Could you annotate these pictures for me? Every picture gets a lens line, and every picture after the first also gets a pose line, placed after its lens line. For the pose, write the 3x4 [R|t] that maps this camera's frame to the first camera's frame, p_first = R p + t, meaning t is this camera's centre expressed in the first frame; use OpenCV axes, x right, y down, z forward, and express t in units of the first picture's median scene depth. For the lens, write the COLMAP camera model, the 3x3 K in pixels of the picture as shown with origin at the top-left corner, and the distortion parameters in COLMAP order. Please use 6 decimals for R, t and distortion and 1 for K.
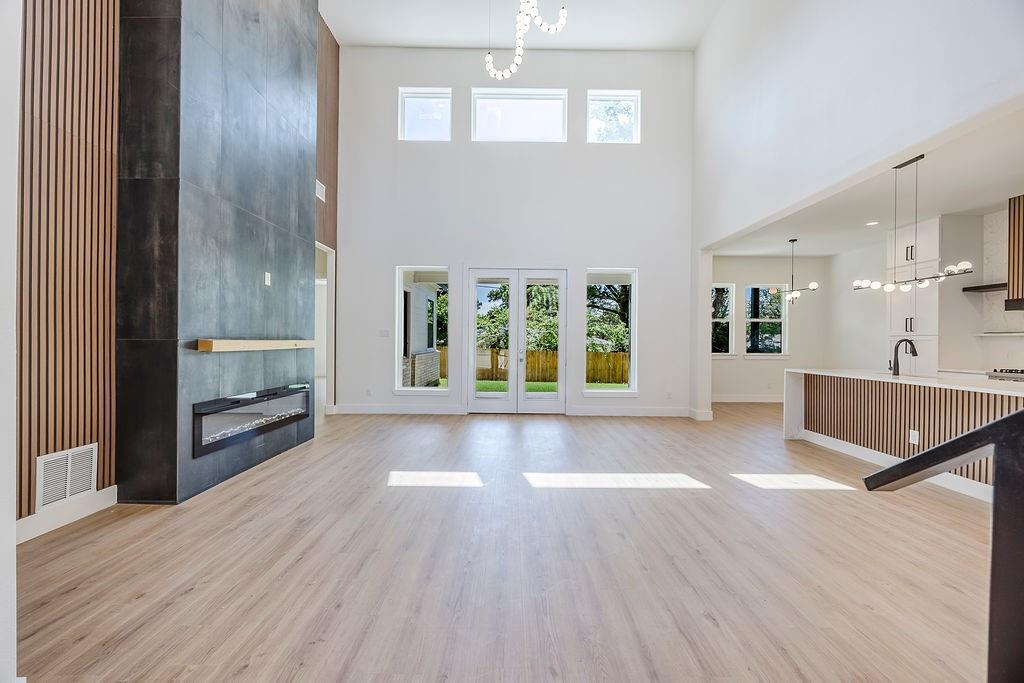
lens RADIAL K [[412.8, 0, 512.0], [0, 412.8, 341.5], [0, 0, 1]] dist [0.000128, 0.000045]
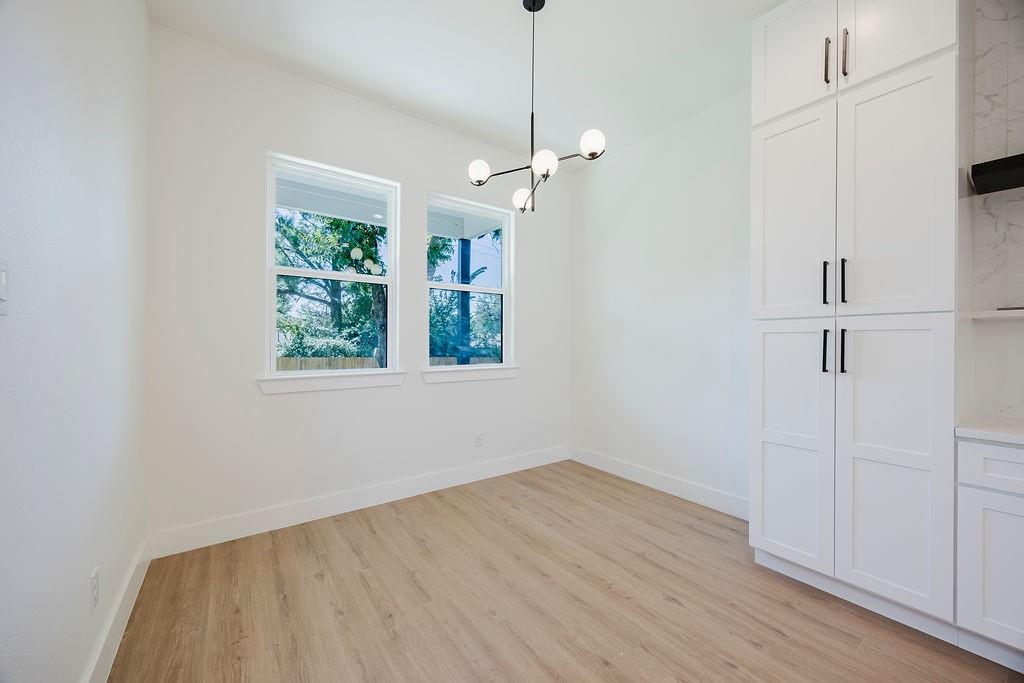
lens RADIAL K [[382.5, 0, 524.0], [0, 382.5, 342.1], [0, 0, 1]] dist [0.000019, 0.000040]
pose [[0.806738, -0.003476, 0.590899, 0.828872], [0.001781, 0.999992, 0.003452, 0.004268], [-0.590906, -0.001732, 0.806738, 1.267013]]
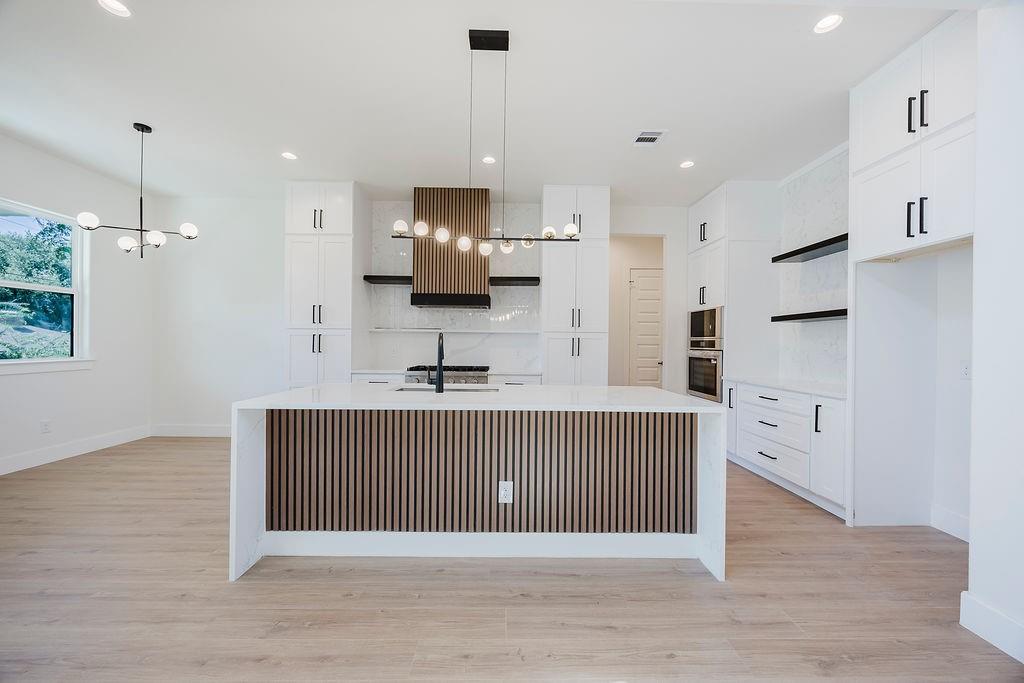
lens RADIAL K [[399.2, 0, 504.9], [0, 399.2, 343.7], [0, 0, 1]] dist [0.008940, -0.000103]
pose [[0.028825, -0.008758, 0.999546, 0.353817], [-0.009006, 0.999919, 0.009021, 0.002635], [-0.999544, -0.009262, 0.028744, 0.906523]]
